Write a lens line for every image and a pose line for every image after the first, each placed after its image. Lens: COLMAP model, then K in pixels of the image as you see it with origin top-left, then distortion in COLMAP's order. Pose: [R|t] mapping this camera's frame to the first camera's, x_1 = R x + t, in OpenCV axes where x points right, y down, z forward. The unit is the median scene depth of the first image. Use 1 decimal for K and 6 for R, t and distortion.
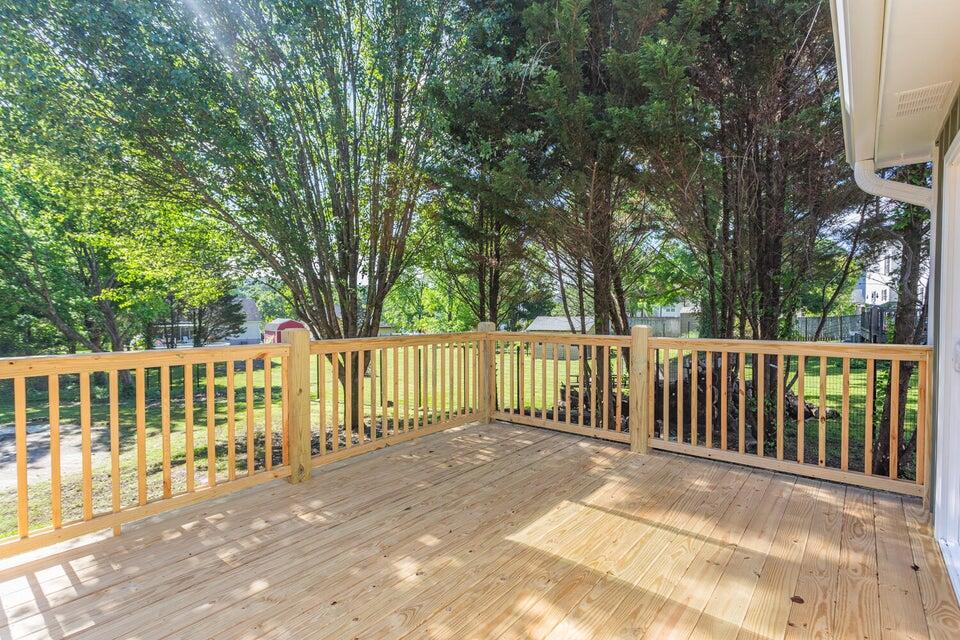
lens RADIAL K [[464.6, 0, 475.5], [0, 464.6, 330.4], [0, 0, 1]] dist [0.004652, 0.000395]
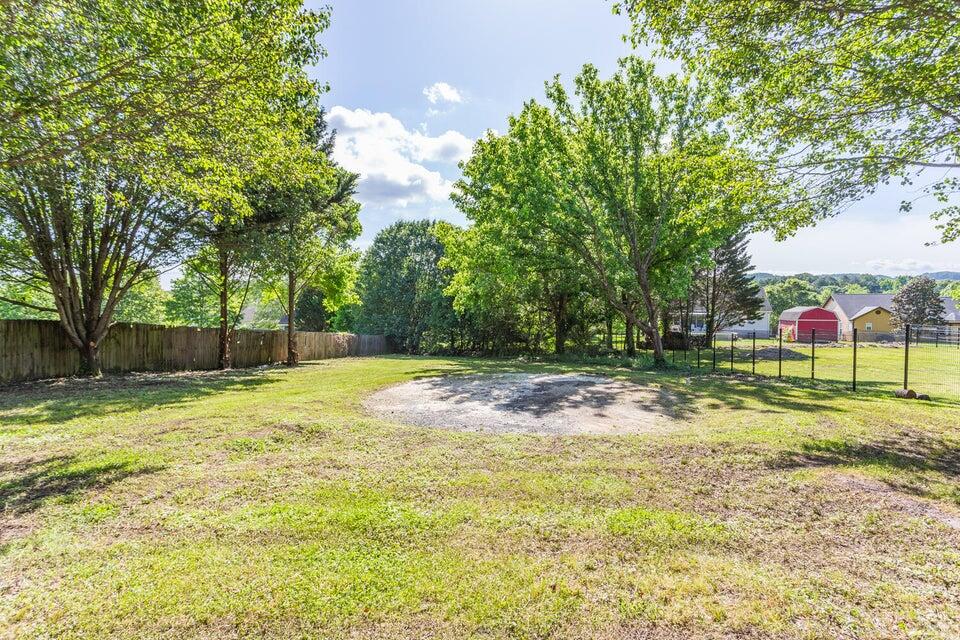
lens RADIAL K [[453.5, 0, 480.0], [0, 453.5, 320.0], [0, 0, 1]] dist [-0.000128, 0.000367]
pose [[0.563418, 0.025477, -0.825779, -0.160248], [-0.040679, 0.999168, 0.003072, 0.049339], [0.825170, 0.031861, 0.563985, 0.128654]]
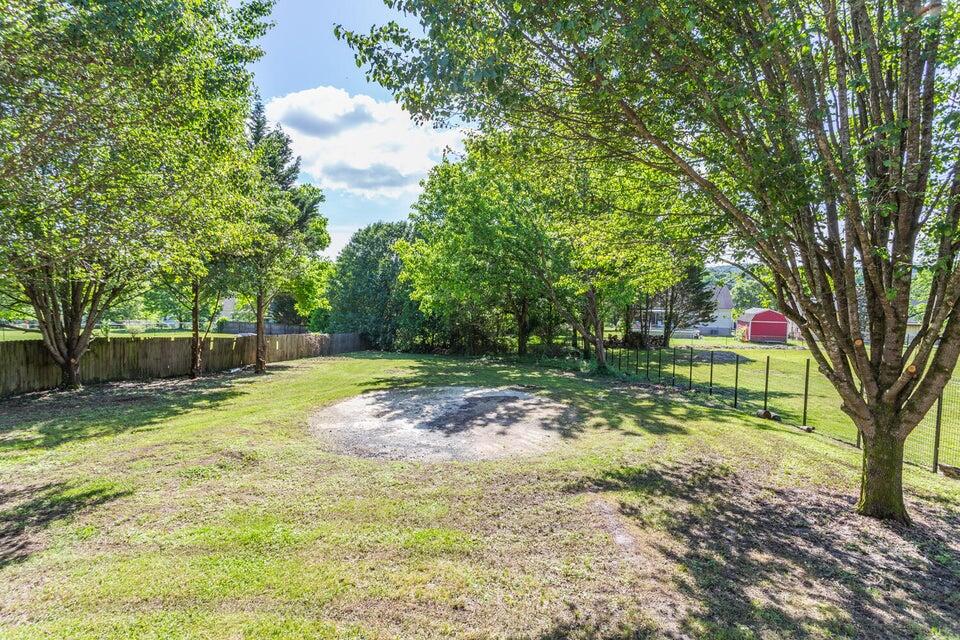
lens RADIAL K [[452.3, 0, 478.6], [0, 452.3, 319.8], [0, 0, 1]] dist [0.014232, -0.006899]
pose [[0.583708, 0.058071, -0.809884, -0.053844], [-0.053007, 0.998037, 0.033358, -0.008243], [0.810232, 0.023458, 0.585640, 0.134825]]
